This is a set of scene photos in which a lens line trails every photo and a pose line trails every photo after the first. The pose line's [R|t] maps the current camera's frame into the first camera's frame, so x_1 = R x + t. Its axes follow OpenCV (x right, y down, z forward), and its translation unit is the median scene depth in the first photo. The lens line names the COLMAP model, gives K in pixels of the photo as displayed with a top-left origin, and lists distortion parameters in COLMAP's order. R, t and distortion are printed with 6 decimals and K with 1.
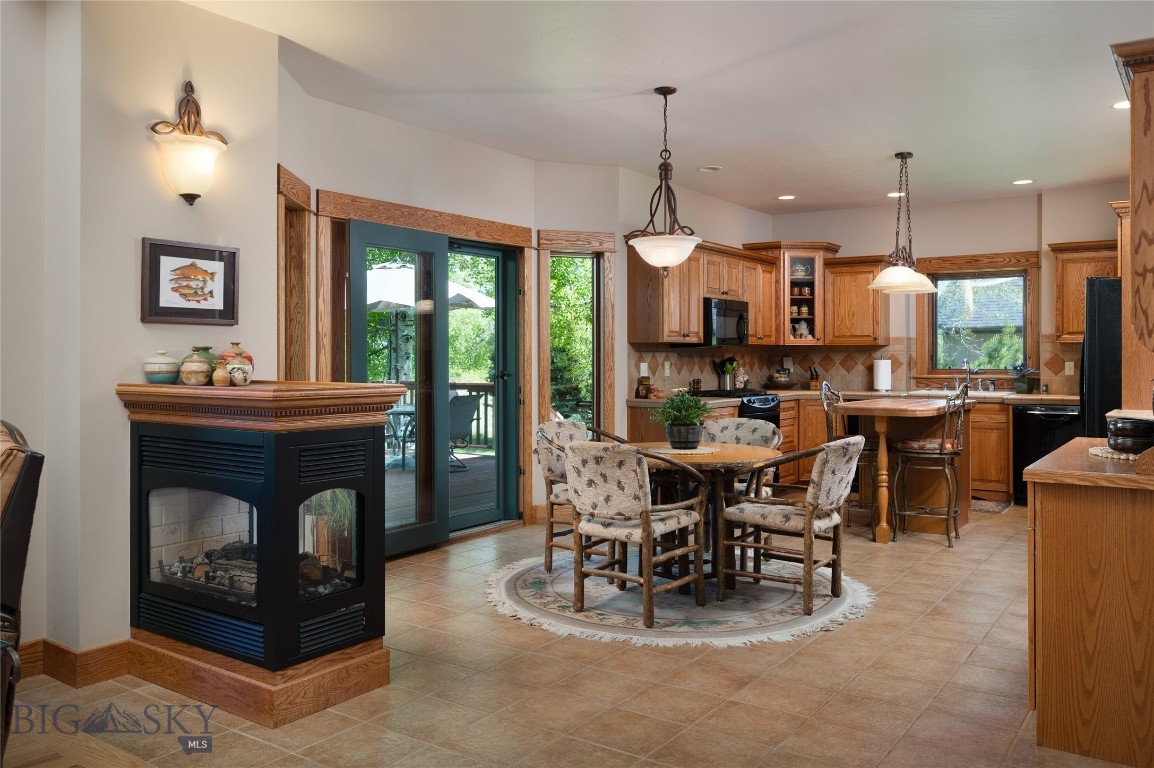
lens RADIAL K [[908.8, 0, 570.3], [0, 908.8, 359.8], [0, 0, 1]] dist [0.007628, -0.002333]
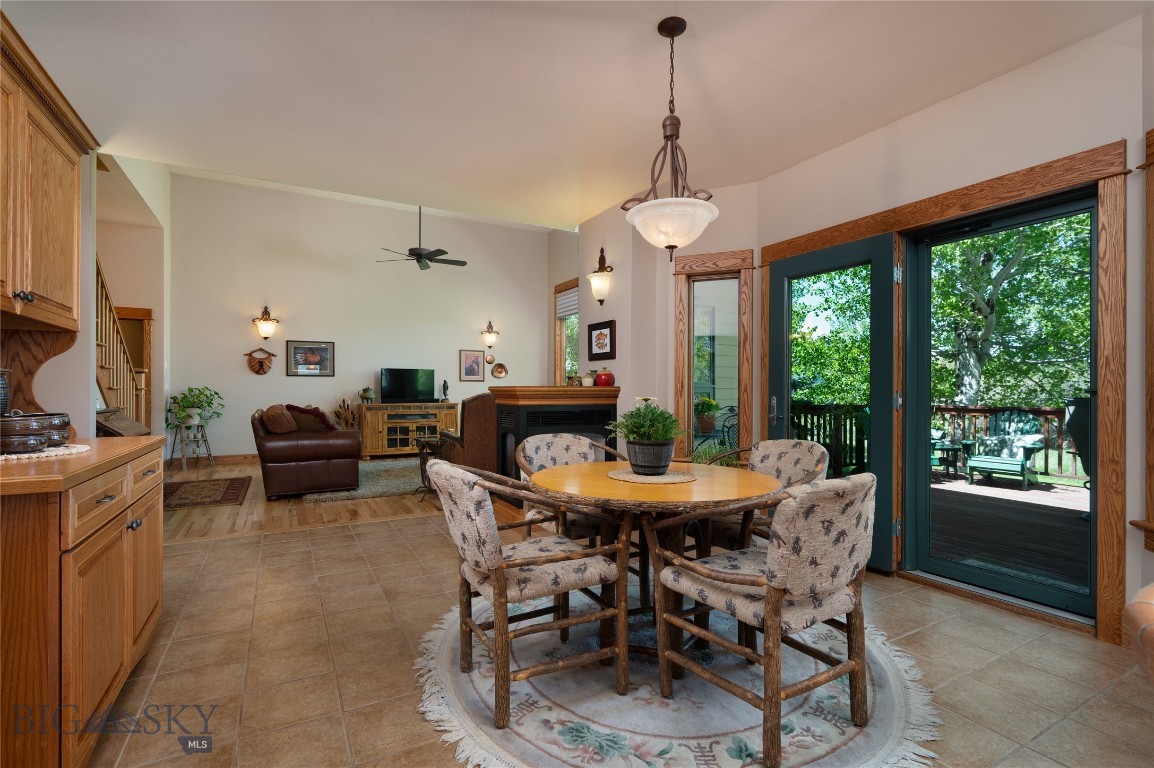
lens RADIAL K [[529.1, 0, 581.4], [0, 529.1, 389.4], [0, 0, 1]] dist [-0.022644, -0.000067]
pose [[-0.420555, -0.003198, -0.907262, 0.369308], [-0.003013, 0.999993, -0.002128, 0.016630], [0.907262, 0.001839, -0.420562, 0.737994]]
